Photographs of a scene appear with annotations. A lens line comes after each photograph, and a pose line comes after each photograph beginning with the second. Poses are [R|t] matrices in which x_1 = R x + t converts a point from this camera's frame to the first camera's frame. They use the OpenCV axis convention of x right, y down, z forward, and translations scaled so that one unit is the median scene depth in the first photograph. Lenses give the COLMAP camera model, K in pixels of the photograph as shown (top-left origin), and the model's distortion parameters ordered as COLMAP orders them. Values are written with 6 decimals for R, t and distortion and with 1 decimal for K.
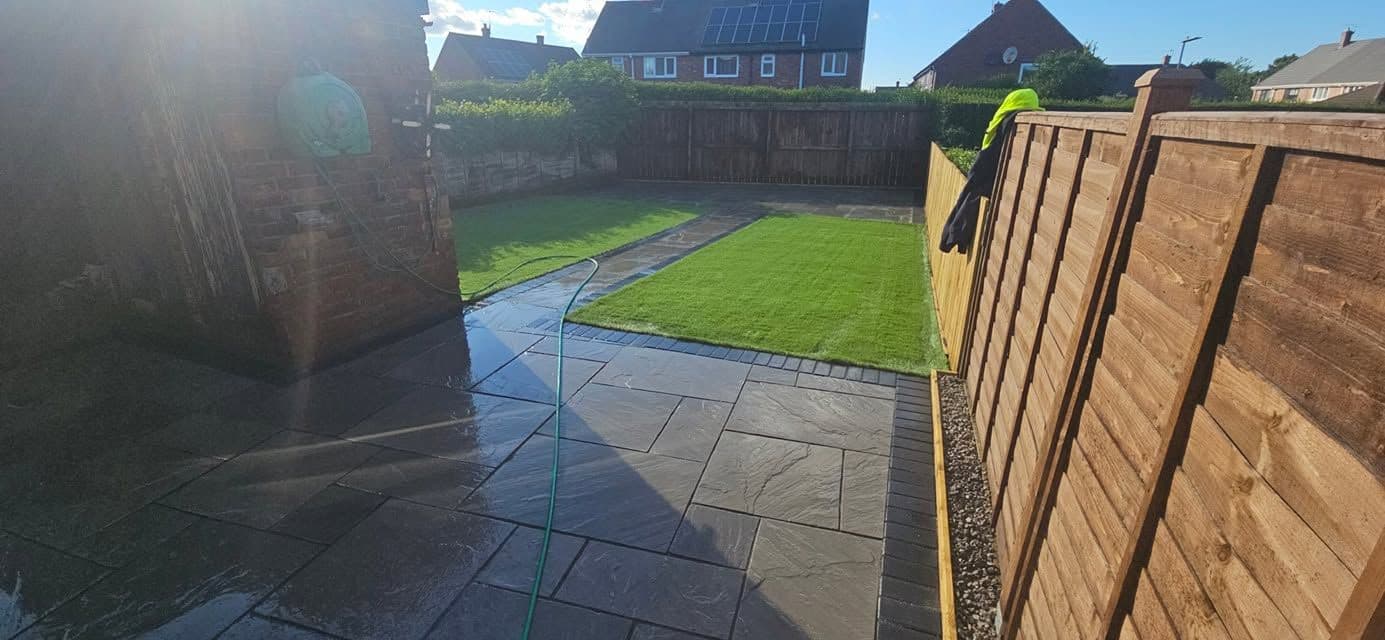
lens RADIAL K [[565.6, 0, 694.4], [0, 565.6, 313.0], [0, 0, 1]] dist [-0.000532, -0.000146]
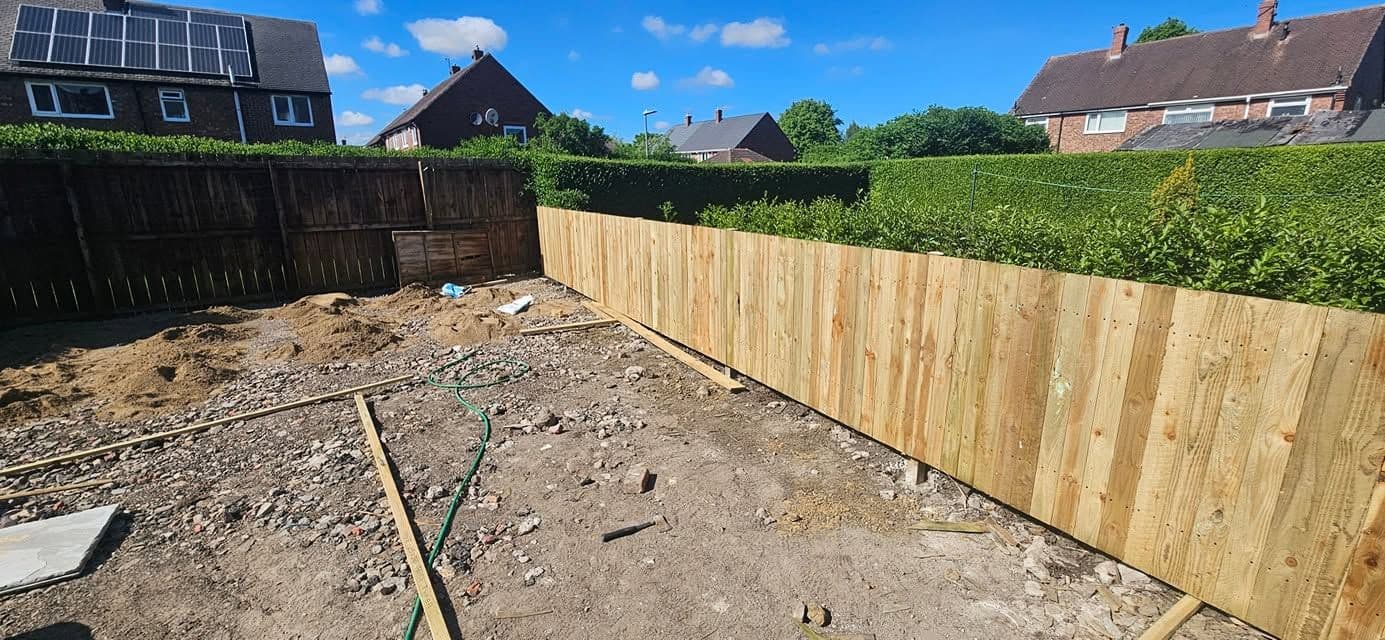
lens RADIAL K [[565.6, 0, 694.2], [0, 565.6, 311.9], [0, 0, 1]] dist [-0.000532, -0.000146]
pose [[0.636174, -0.187997, 0.748292, -0.024222], [0.262211, 0.964814, 0.019471, -0.057937], [-0.725623, 0.183823, 0.663084, 0.165936]]
